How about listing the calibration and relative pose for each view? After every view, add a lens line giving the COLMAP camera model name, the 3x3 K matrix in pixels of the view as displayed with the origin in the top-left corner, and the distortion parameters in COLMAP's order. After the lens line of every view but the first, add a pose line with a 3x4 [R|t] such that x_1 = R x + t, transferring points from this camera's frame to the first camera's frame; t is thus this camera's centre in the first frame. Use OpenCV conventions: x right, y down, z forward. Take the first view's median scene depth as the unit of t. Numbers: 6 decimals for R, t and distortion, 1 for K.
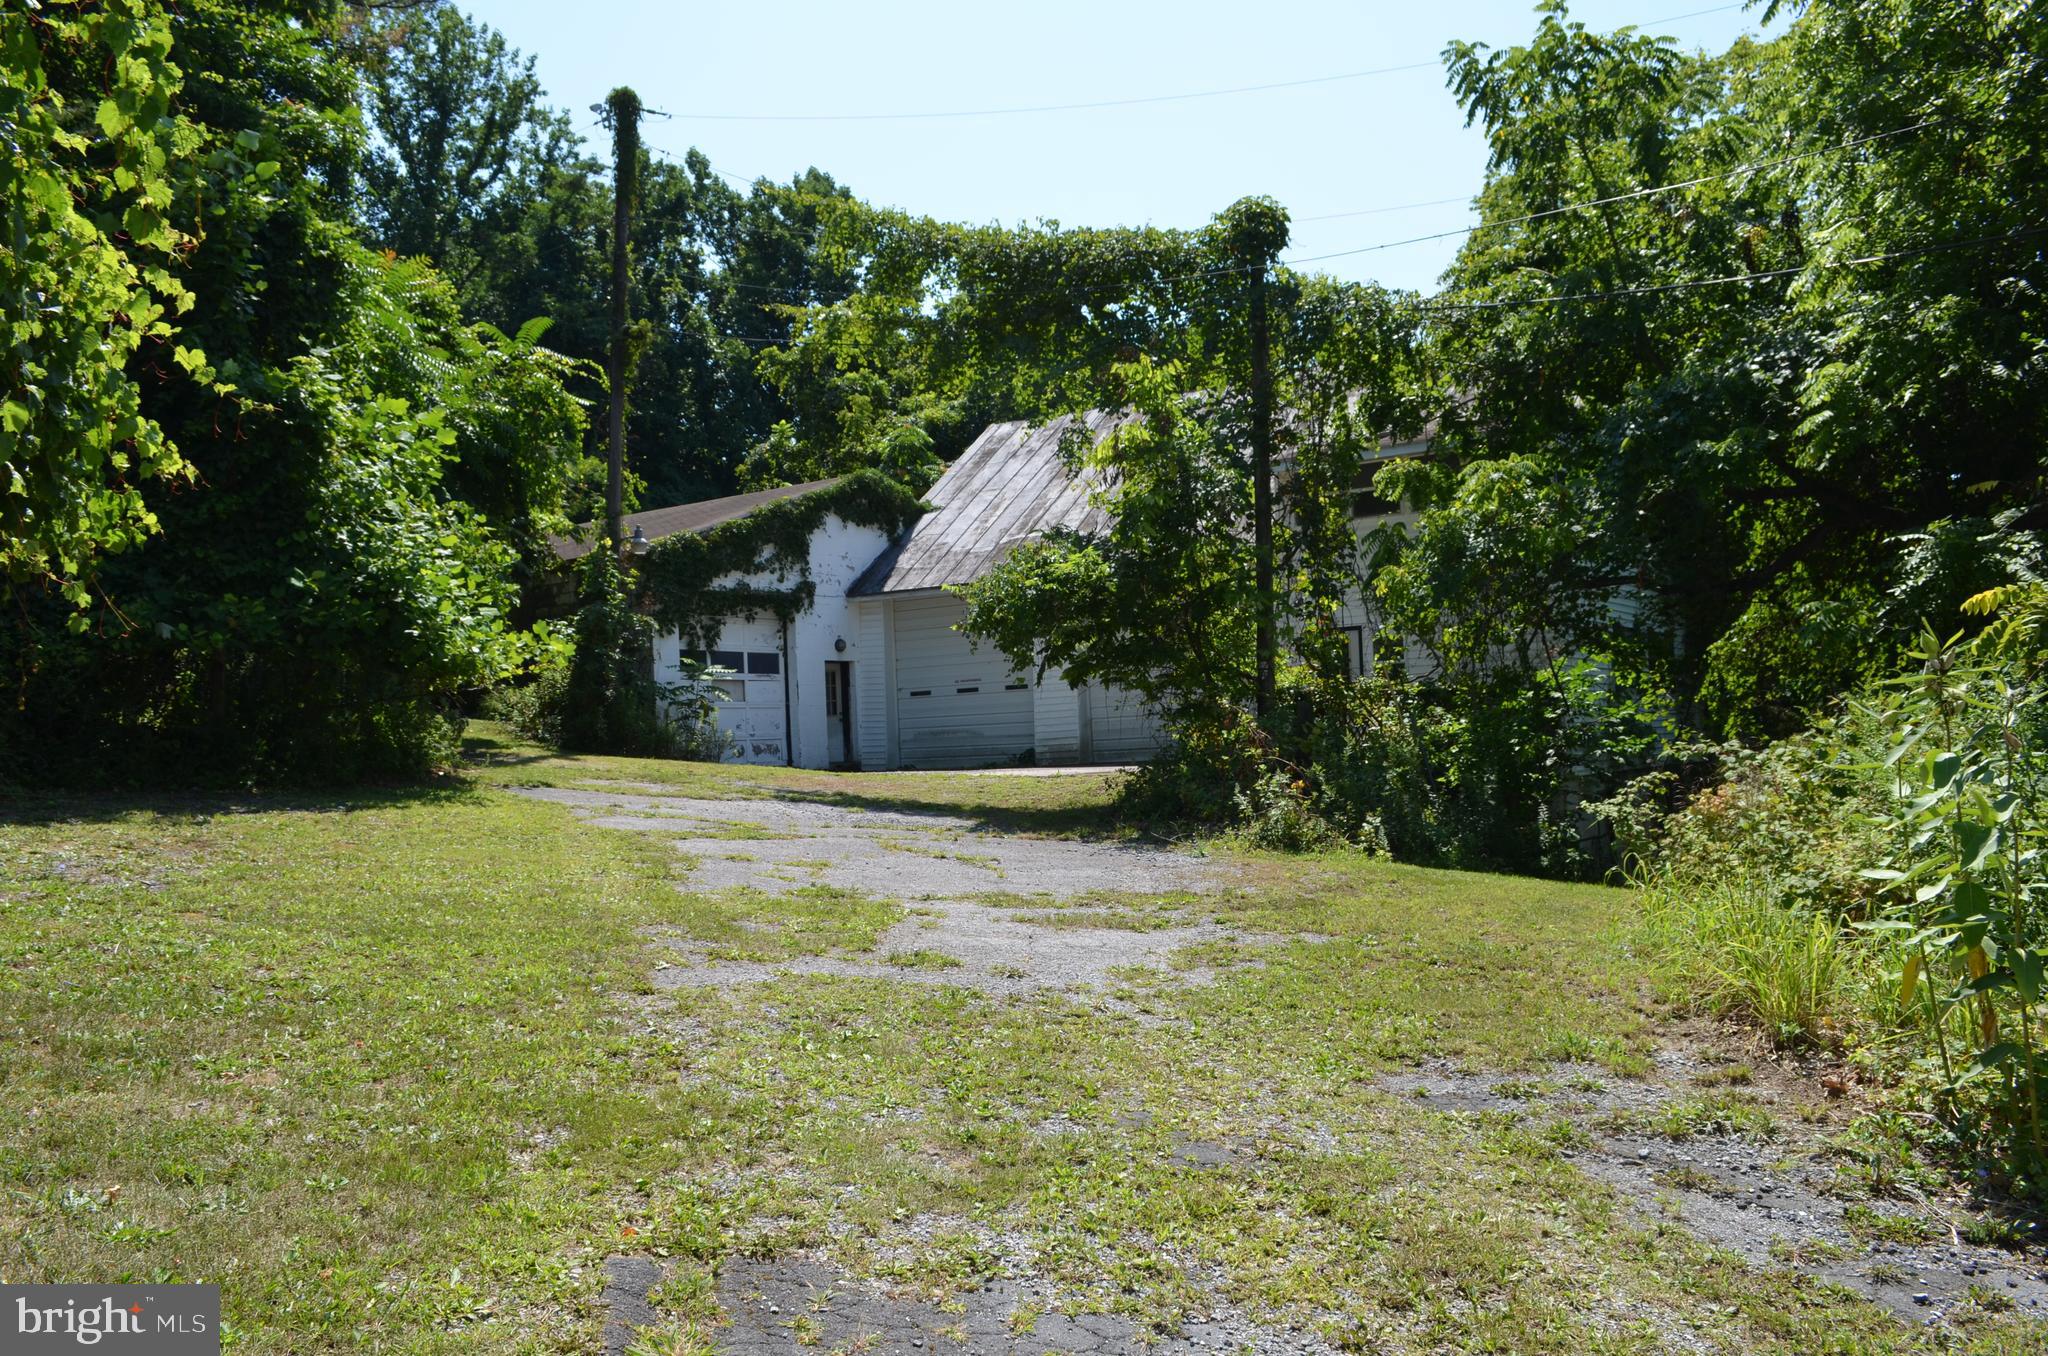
lens RADIAL K [[1581.1, 0, 1033.9], [0, 1581.1, 678.1], [0, 0, 1]] dist [-0.011847, -0.002727]
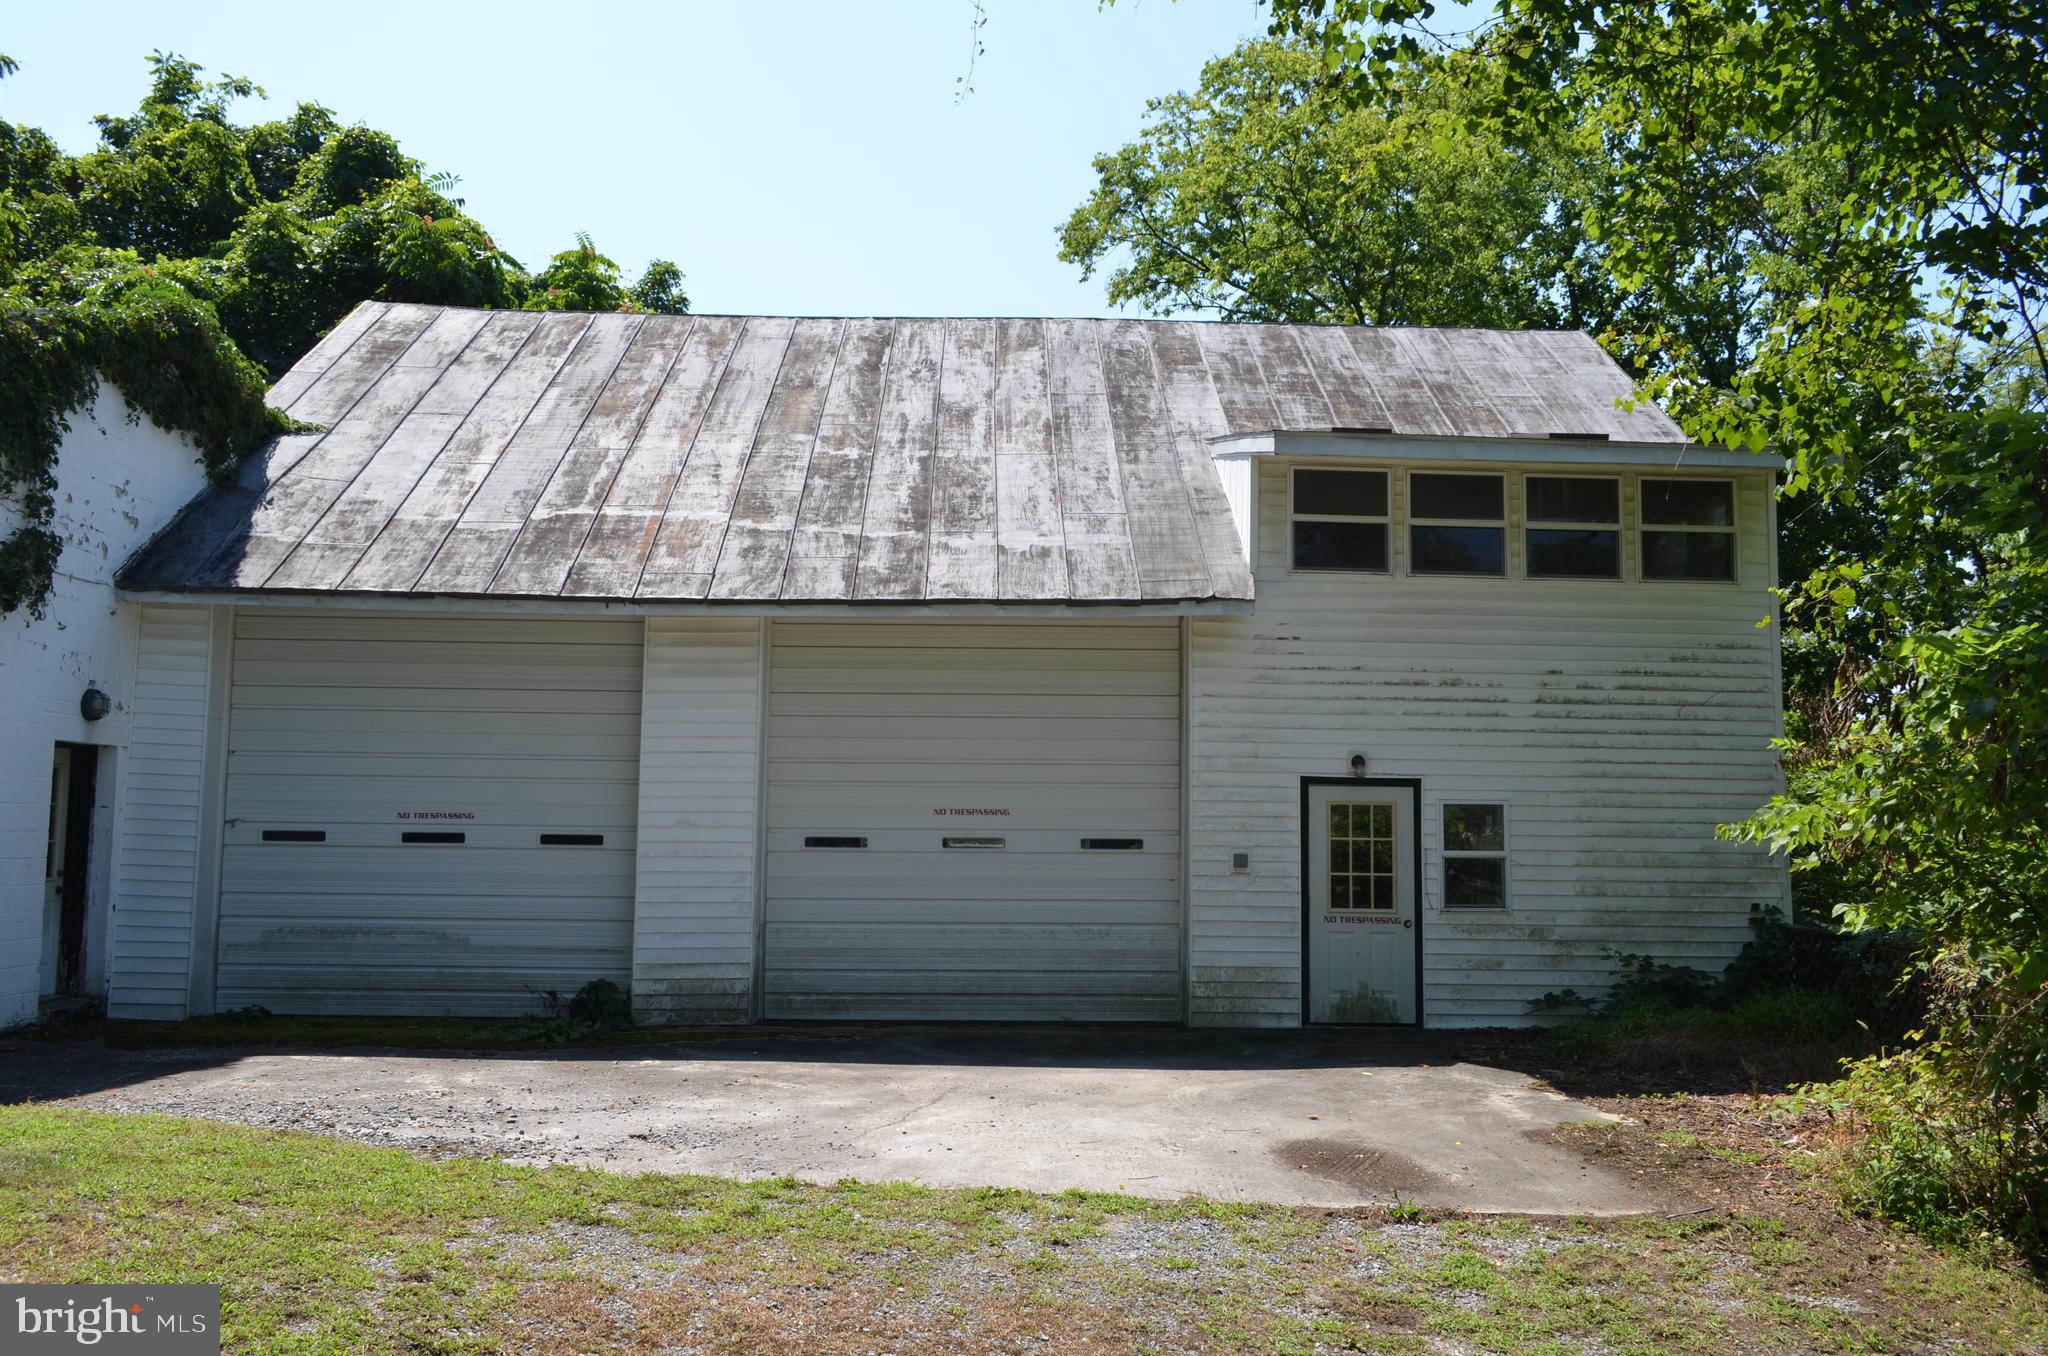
lens RADIAL K [[1581.1, 0, 1027.7], [0, 1581.1, 688.1], [0, 0, 1]] dist [-0.011847, -0.002727]
pose [[0.799482, 0.106722, 0.591134, -0.169371], [-0.069473, 0.993915, -0.085480, -0.007377], [-0.596659, 0.027272, 0.802031, 0.539577]]
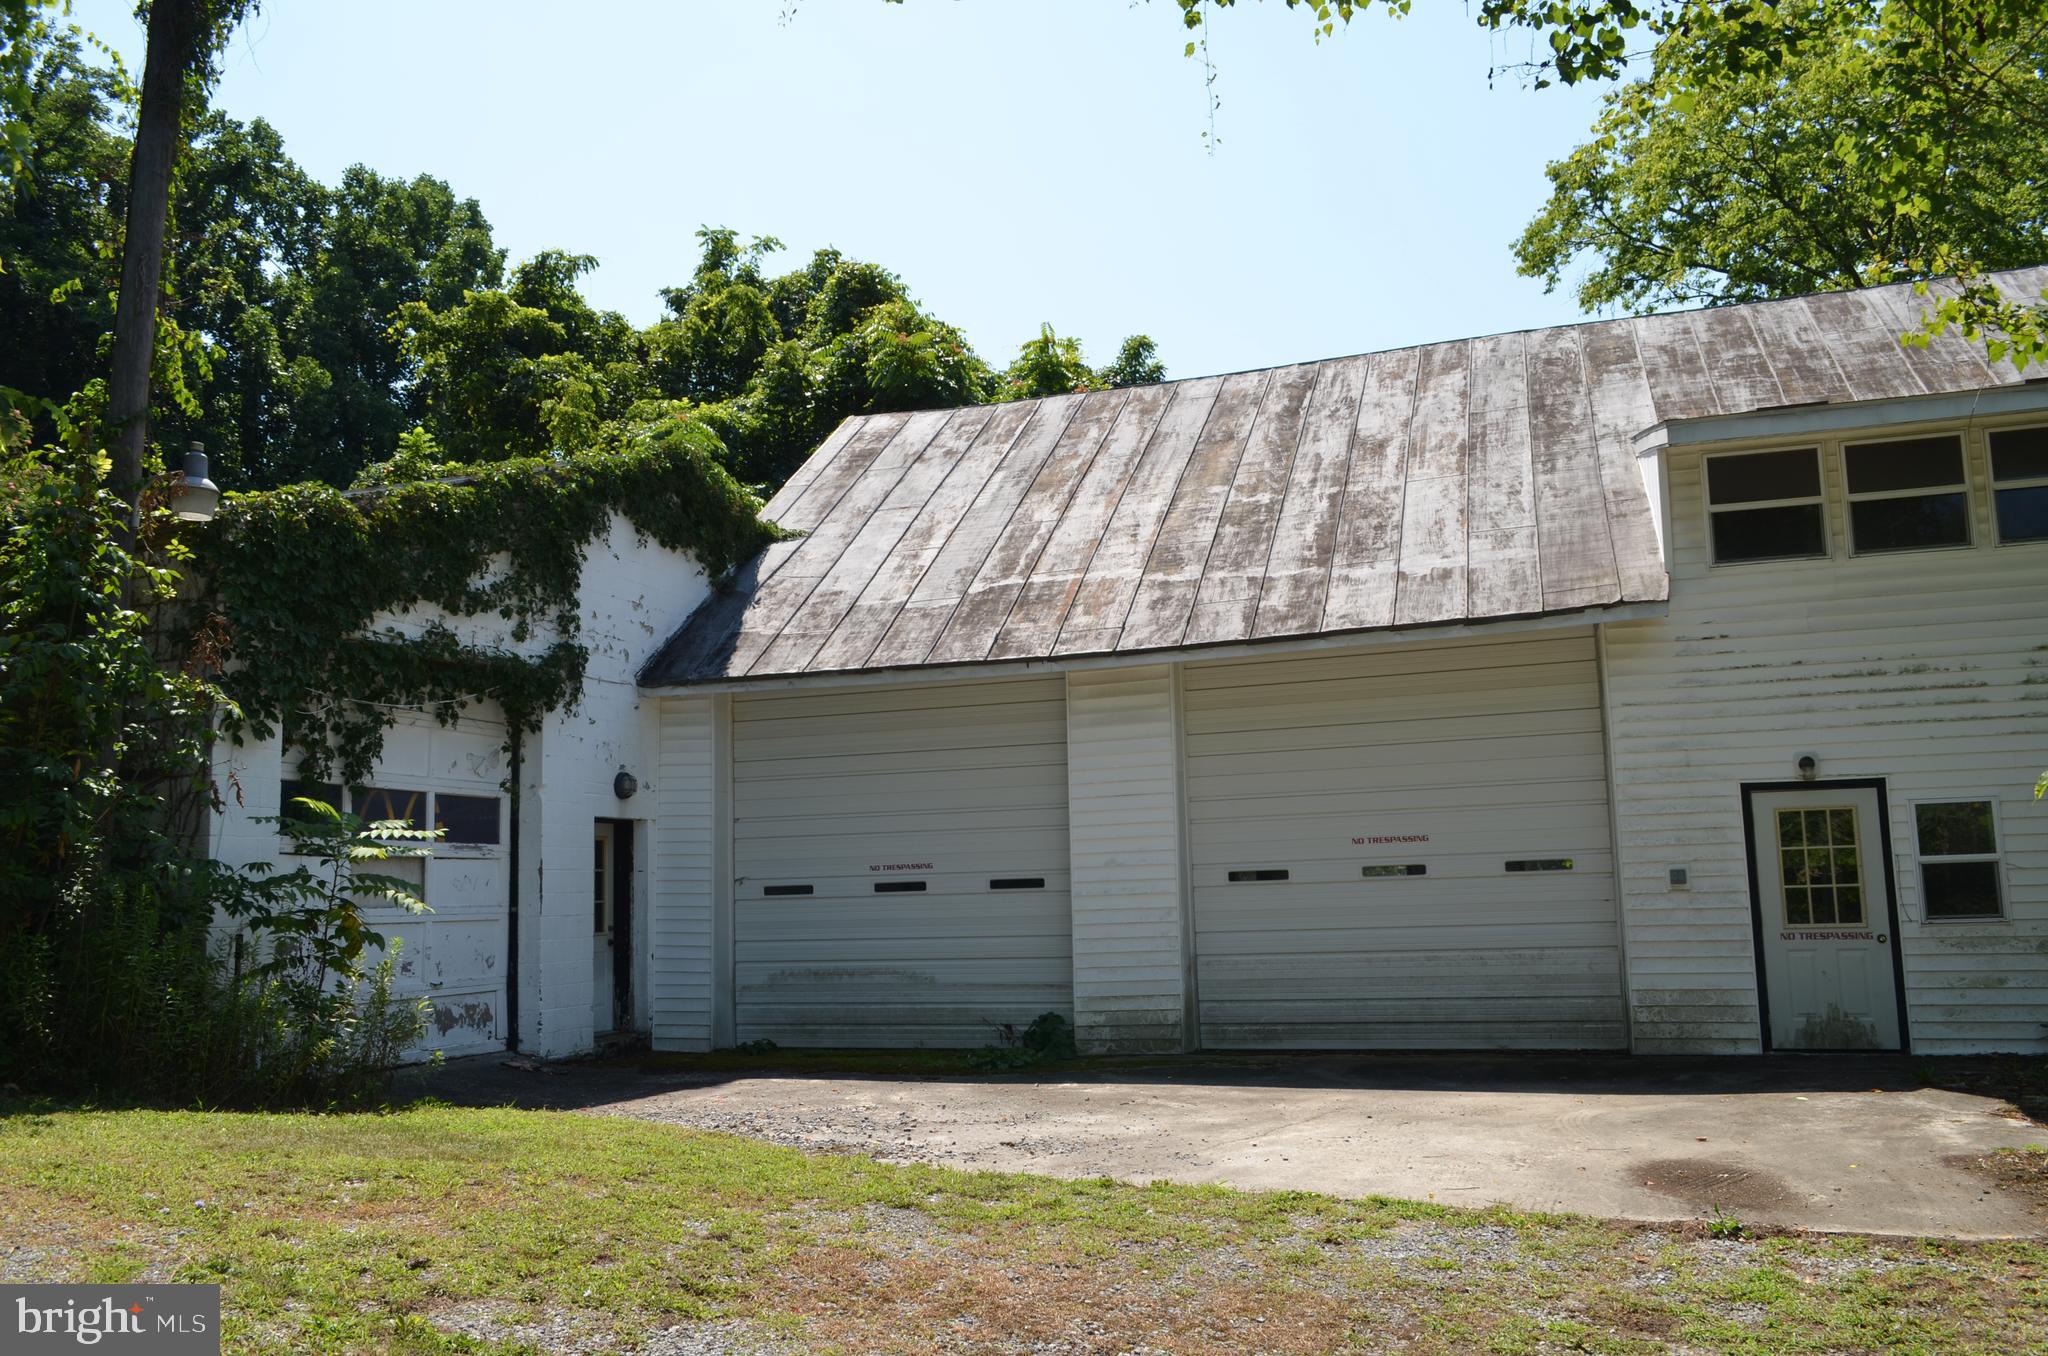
lens RADIAL K [[1581.1, 0, 1040.3], [0, 1581.1, 681.6], [0, 0, 1]] dist [-0.011847, -0.002727]
pose [[0.958346, 0.053147, 0.280623, -0.137547], [-0.024069, 0.994067, -0.106070, -0.004427], [-0.284595, 0.094898, 0.953939, 0.507416]]
